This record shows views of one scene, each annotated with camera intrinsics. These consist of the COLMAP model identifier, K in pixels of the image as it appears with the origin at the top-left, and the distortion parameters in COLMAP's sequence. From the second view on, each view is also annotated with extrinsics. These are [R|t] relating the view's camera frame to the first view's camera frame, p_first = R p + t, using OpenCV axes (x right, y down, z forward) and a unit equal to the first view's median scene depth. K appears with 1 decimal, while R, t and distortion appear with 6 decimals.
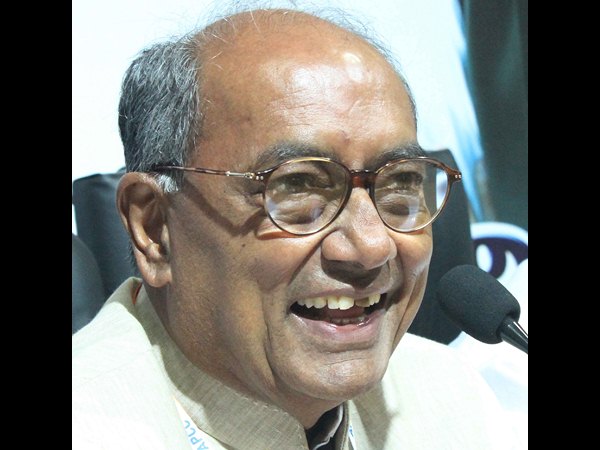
lens RADIAL K [[1836.0, 0, 300.0], [0, 1836.0, 225.0], [0, 0, 1]] dist [0.146470, 0.054948]
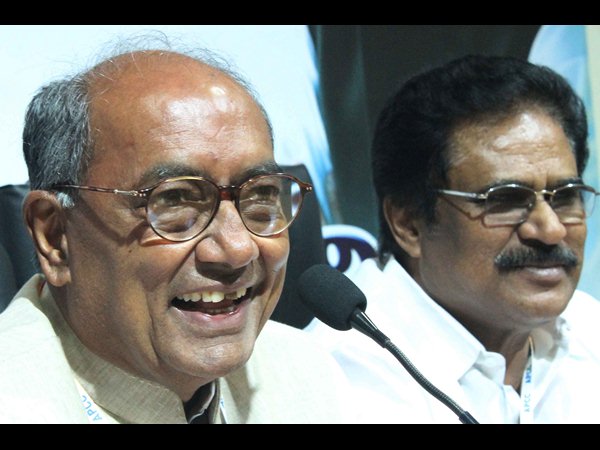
lens RADIAL K [[1846.7, 0, 300.0], [0, 1846.7, 225.0], [0, 0, 1]] dist [-0.134207, -1.974587]
pose [[0.997910, -0.022976, 0.060403, 0.007147], [0.021876, 0.999584, 0.018800, -0.025260], [-0.060809, -0.017439, 0.997997, -0.199239]]
